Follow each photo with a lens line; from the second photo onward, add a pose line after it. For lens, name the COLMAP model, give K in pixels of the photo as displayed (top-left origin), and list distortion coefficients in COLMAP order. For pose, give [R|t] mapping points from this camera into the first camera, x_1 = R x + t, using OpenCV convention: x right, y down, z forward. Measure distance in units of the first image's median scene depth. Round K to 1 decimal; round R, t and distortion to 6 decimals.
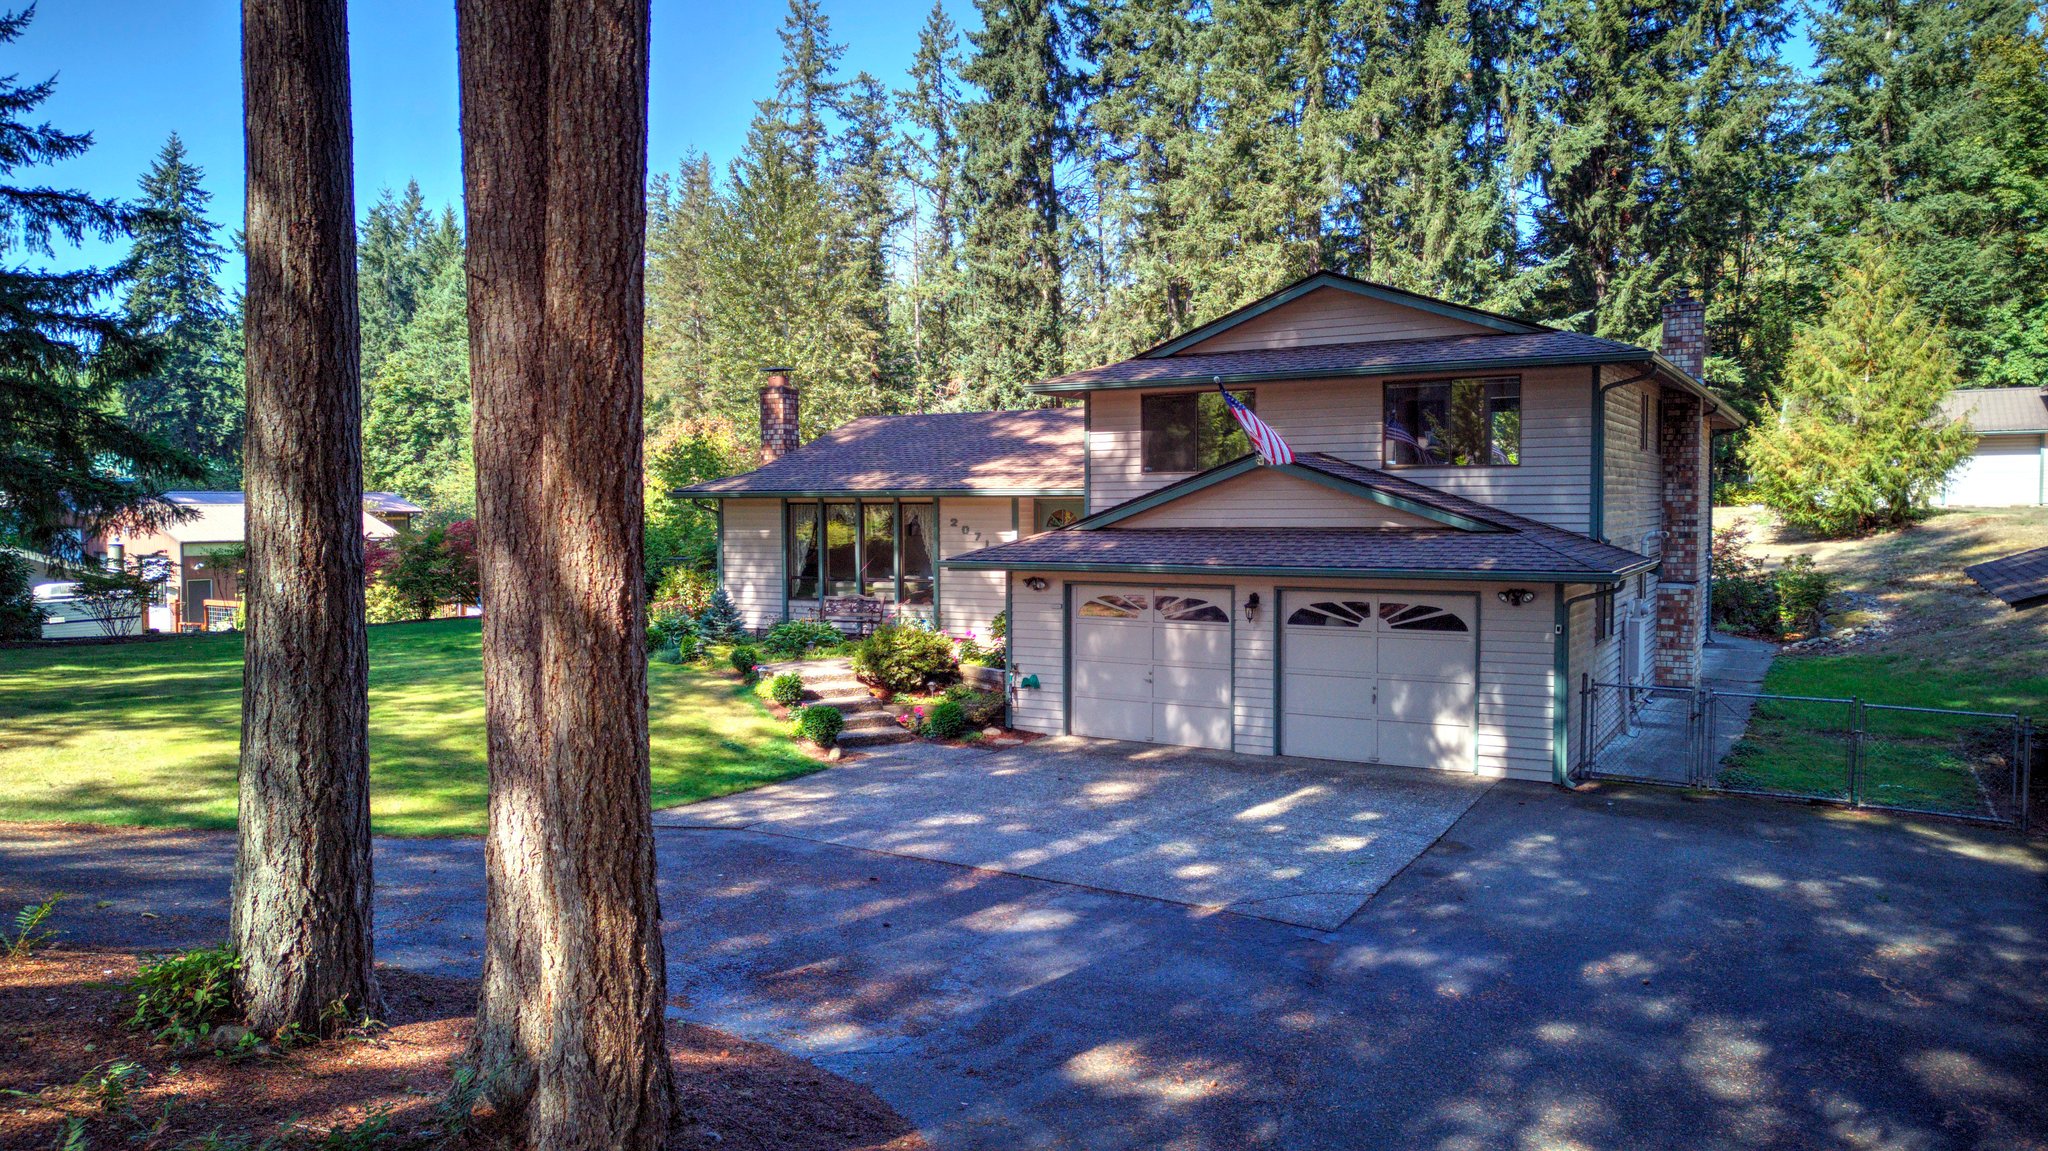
lens RADIAL K [[1474.3, 0, 1024.0], [0, 1474.3, 575.5], [0, 0, 1]] dist [0.026827, -0.001798]
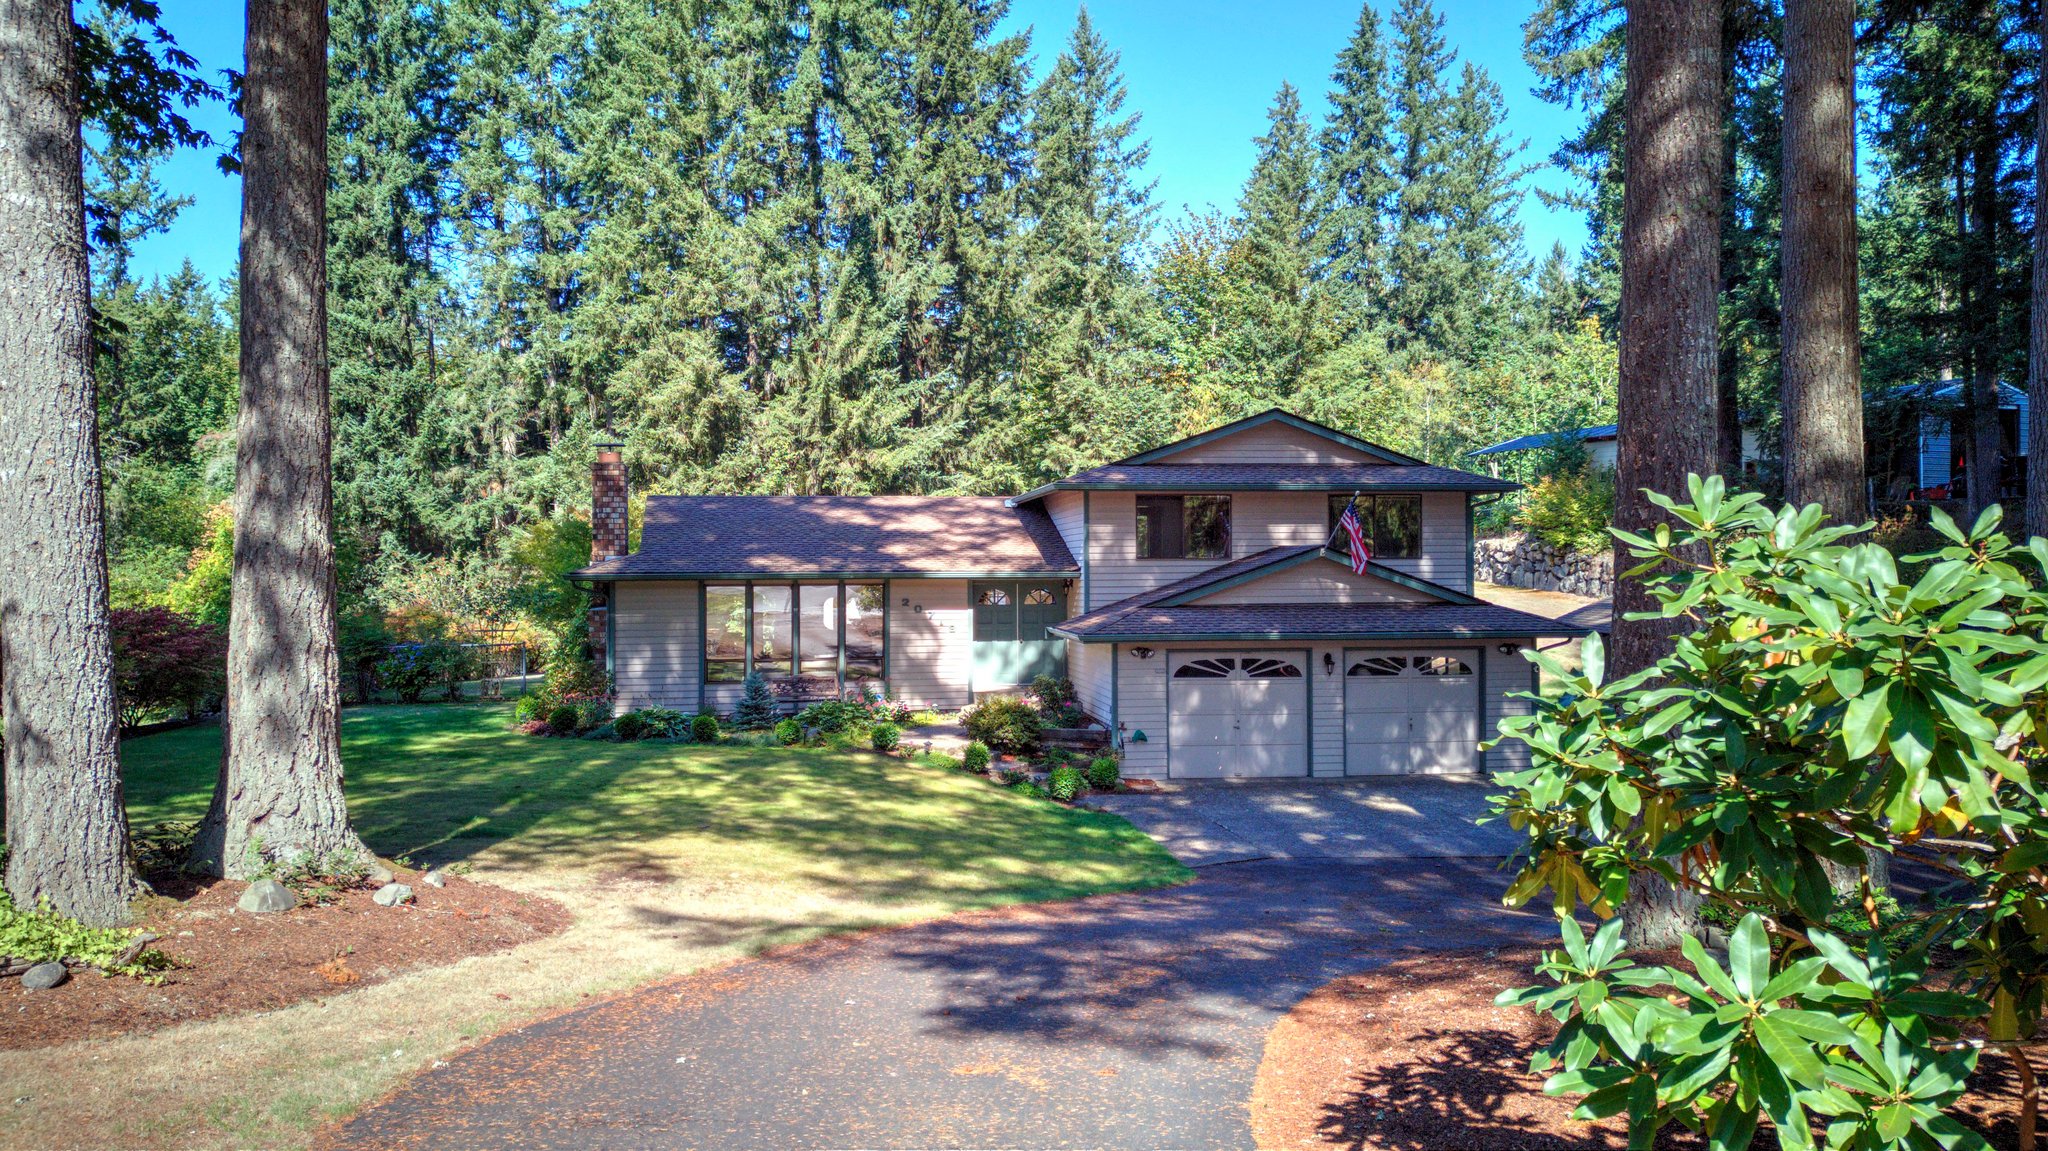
lens RADIAL K [[1433.7, 0, 1024.0], [0, 1433.7, 575.5], [0, 0, 1]] dist [0.075946, -0.072255]
pose [[0.787877, 0.003533, 0.615822, -0.267171], [0.028475, 0.998705, -0.042160, -0.003203], [-0.615173, 0.050753, 0.786757, 0.060406]]
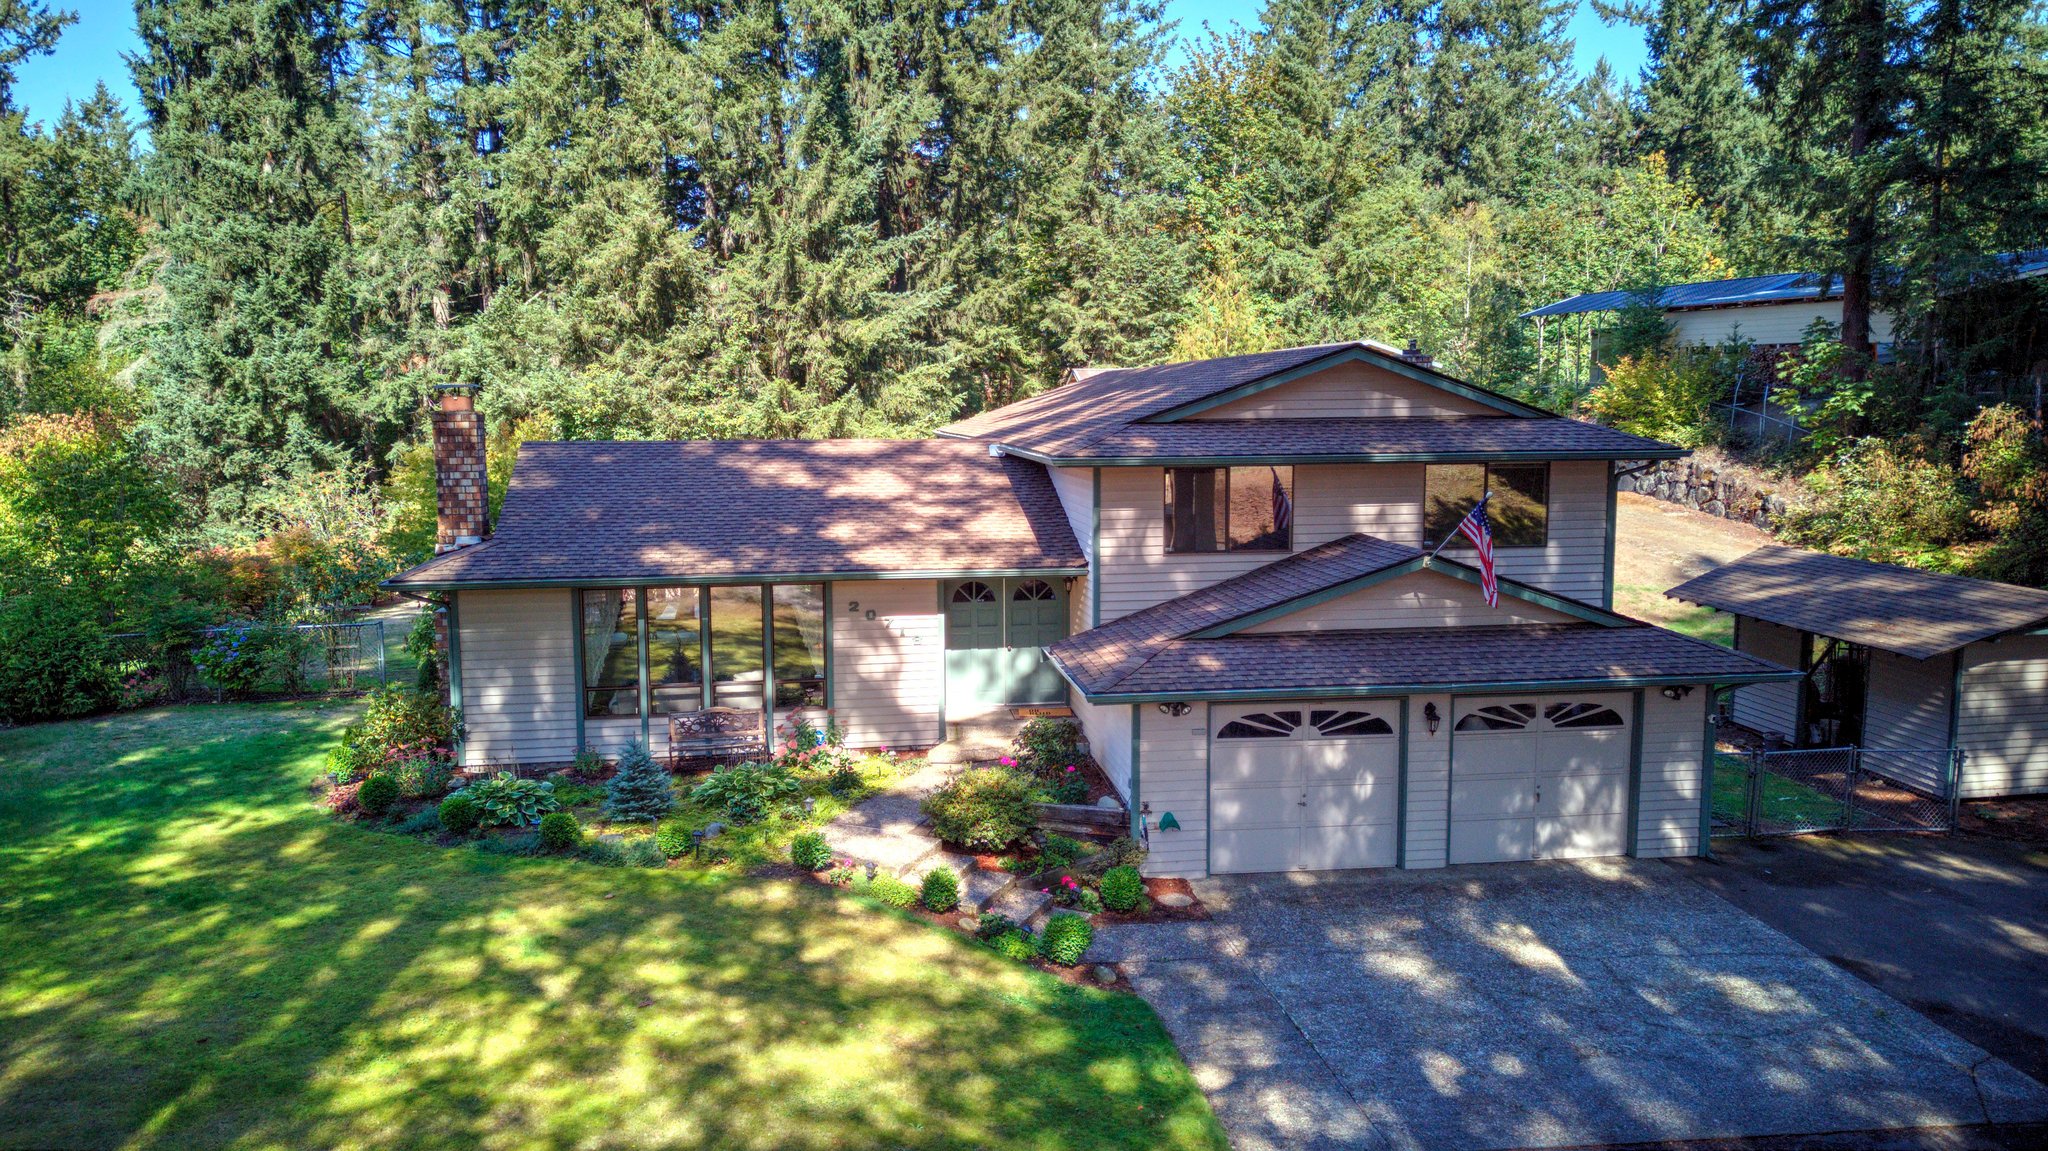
lens RADIAL K [[1435.6, 0, 1024.0], [0, 1435.6, 575.5], [0, 0, 1]] dist [0.053494, -0.037091]
pose [[0.788164, -0.070294, 0.611438, -0.192924], [0.028267, 0.996542, 0.078131, -0.047454], [-0.614816, -0.044297, 0.787426, 0.148885]]
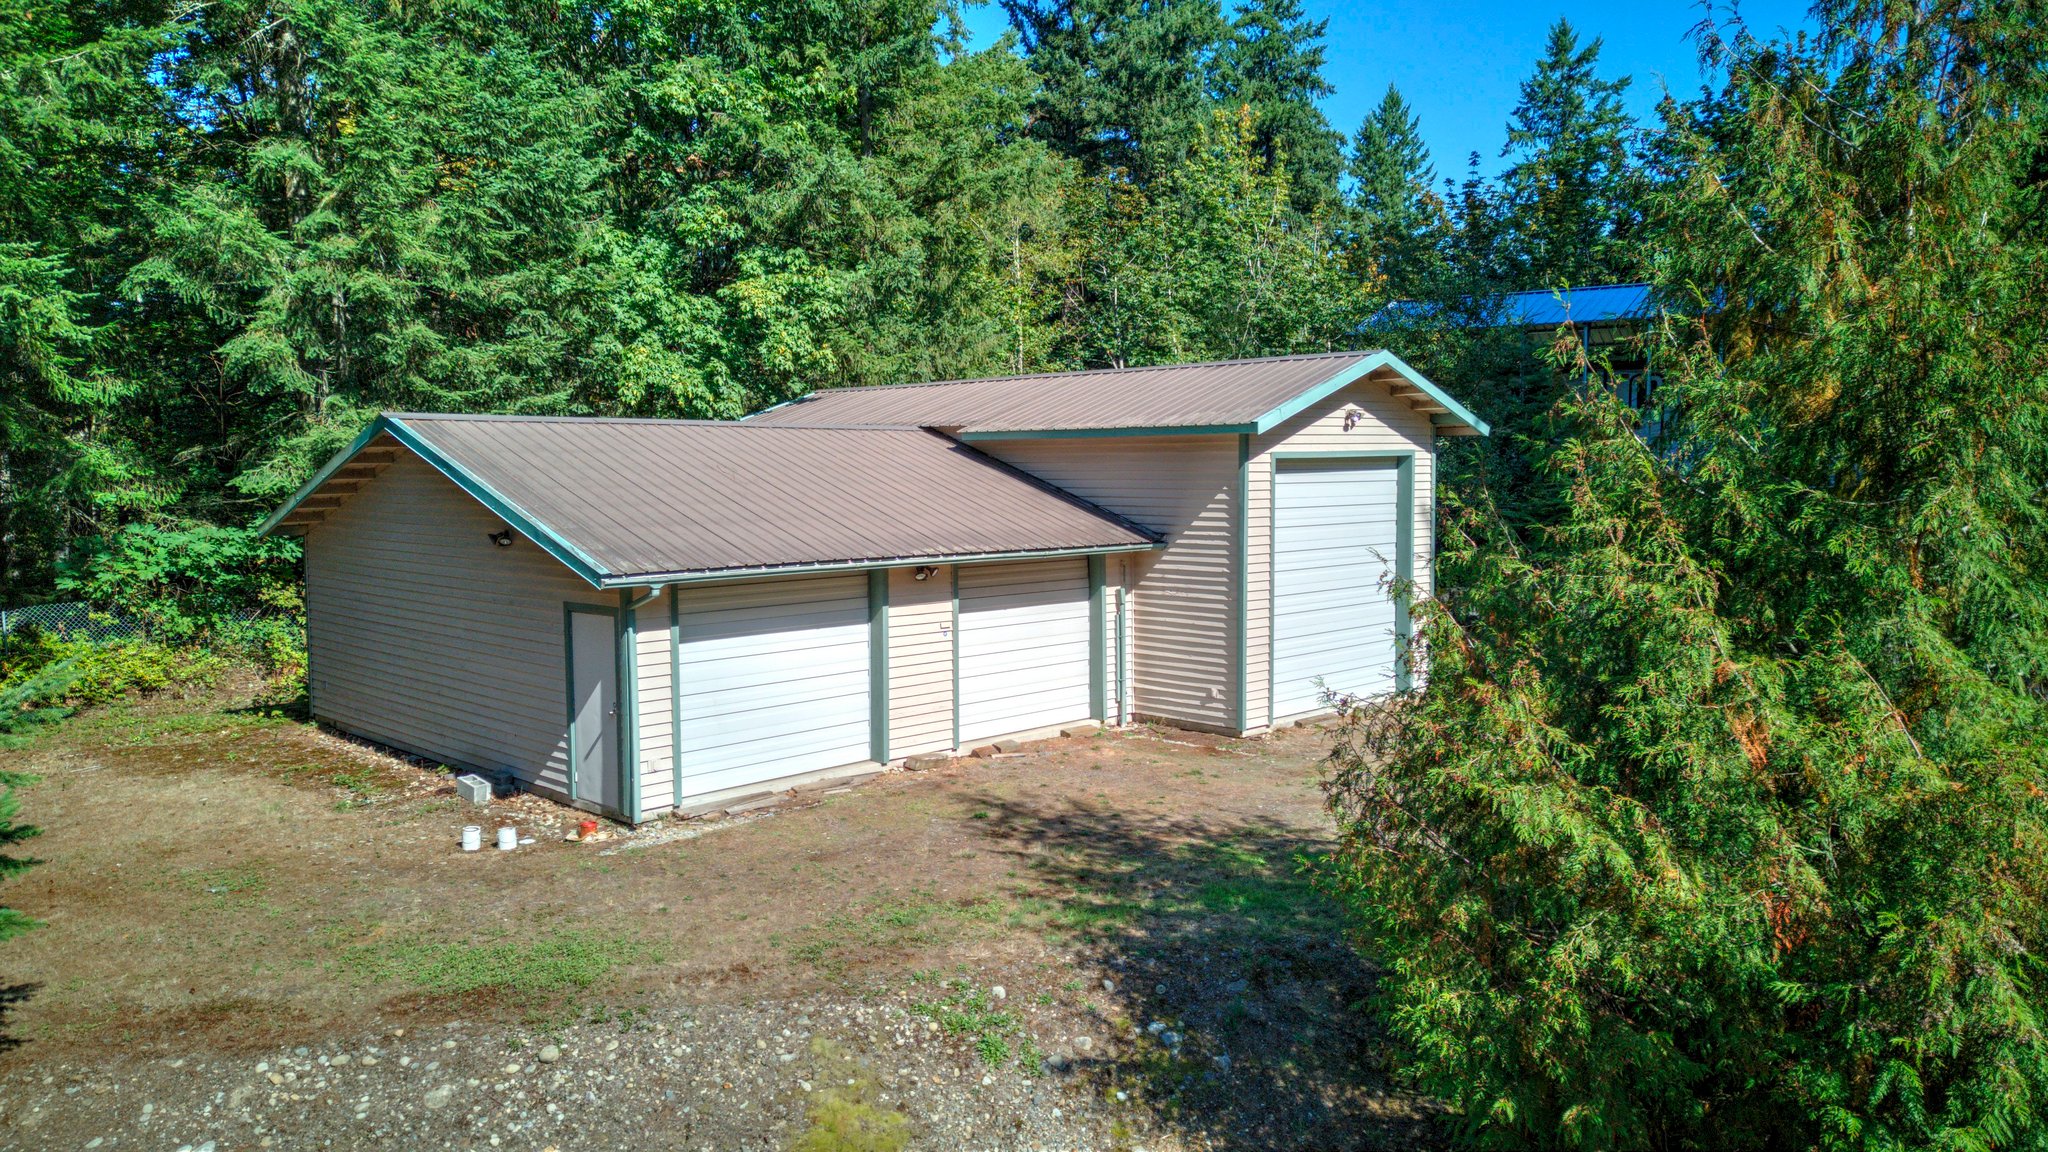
lens RADIAL K [[1452.1, 0, 1024.0], [0, 1452.1, 576.0], [0, 0, 1]] dist [0.061586, -0.167820]
pose [[0.228232, -0.062782, 0.971580, 0.251869], [0.038066, 0.997731, 0.055530, -0.096869], [-0.972862, 0.024311, 0.230104, 0.790741]]
